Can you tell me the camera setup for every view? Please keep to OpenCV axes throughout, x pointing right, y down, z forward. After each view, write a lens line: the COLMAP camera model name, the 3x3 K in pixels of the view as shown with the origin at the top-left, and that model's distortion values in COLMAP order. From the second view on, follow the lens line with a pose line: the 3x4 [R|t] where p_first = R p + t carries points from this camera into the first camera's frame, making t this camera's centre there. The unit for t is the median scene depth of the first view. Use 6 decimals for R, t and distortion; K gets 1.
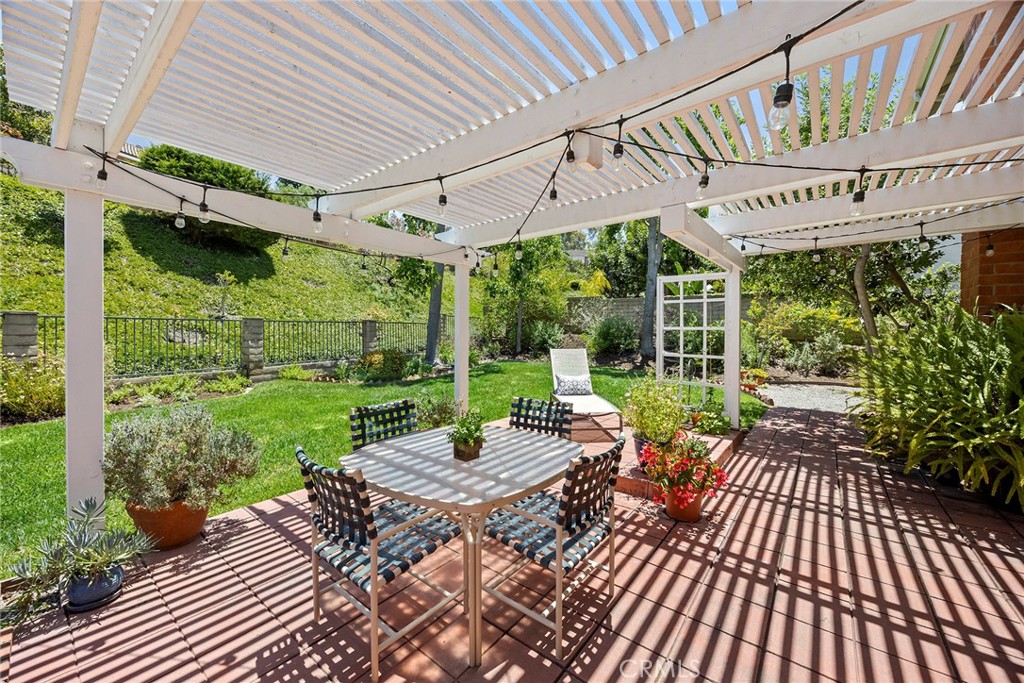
lens RADIAL K [[399.2, 0, 505.2], [0, 399.2, 334.1], [0, 0, 1]] dist [-0.001640, 0.000245]
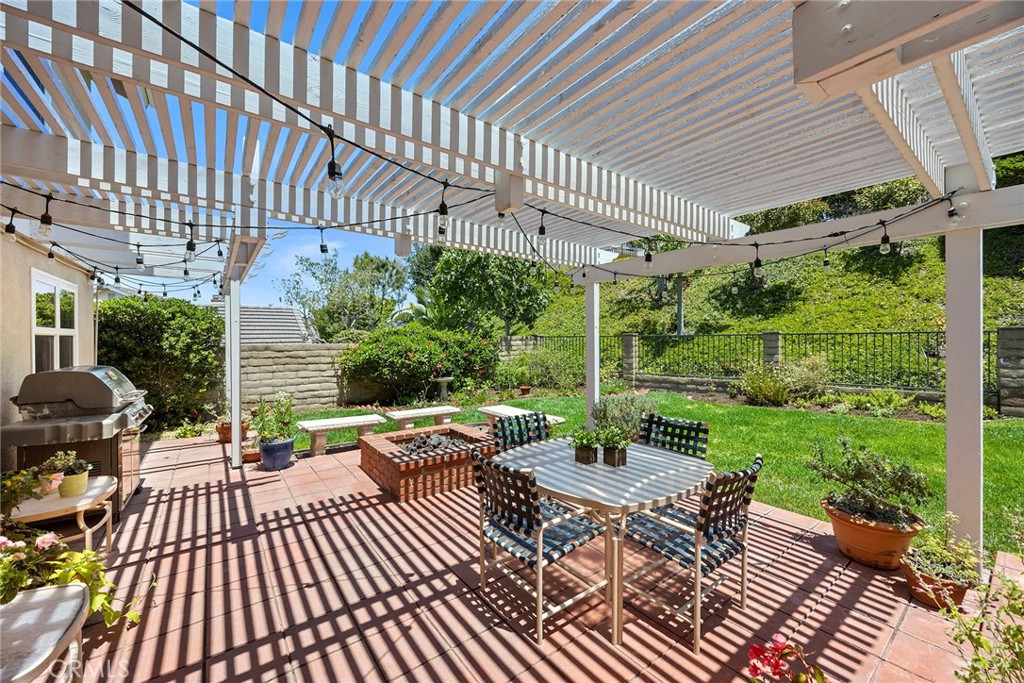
lens RADIAL K [[399.2, 0, 511.6], [0, 399.2, 339.9], [0, 0, 1]] dist [-0.001640, 0.000245]
pose [[-0.253906, -0.003282, -0.967223, 0.235241], [-0.005242, 0.999984, -0.002017, -0.009128], [0.967215, 0.004558, -0.253919, 0.234024]]
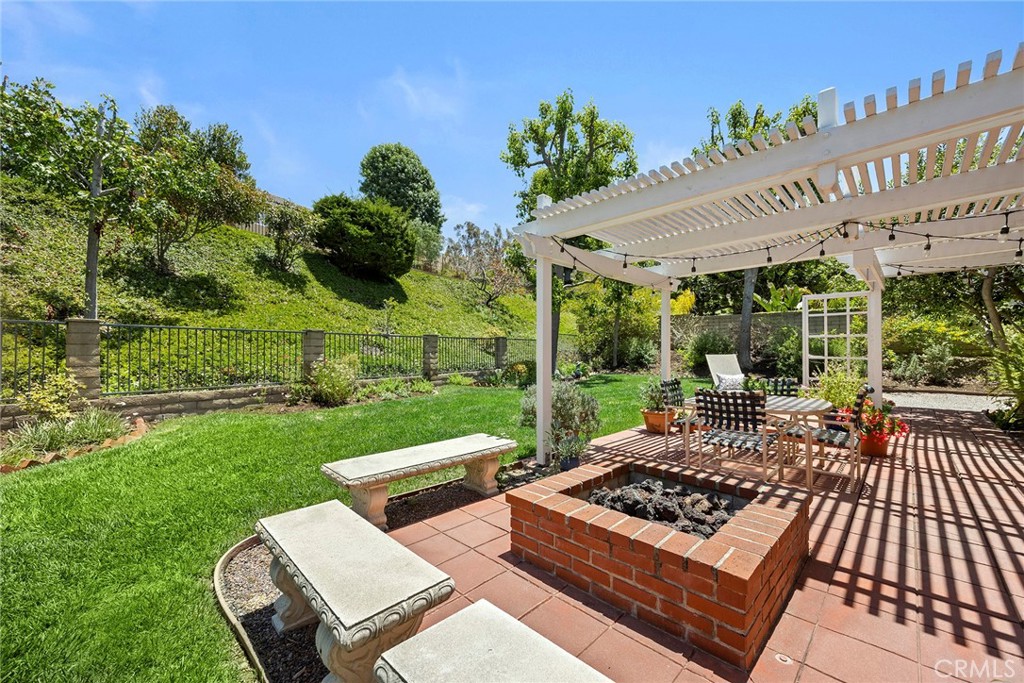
lens RADIAL K [[399.2, 0, 514.8], [0, 399.2, 347.1], [0, 0, 1]] dist [-0.001640, 0.000245]
pose [[0.994352, -0.007048, -0.105900, -0.201583], [0.004996, 0.999795, -0.019633, 0.020037], [0.106017, 0.018993, 0.994183, -0.176507]]
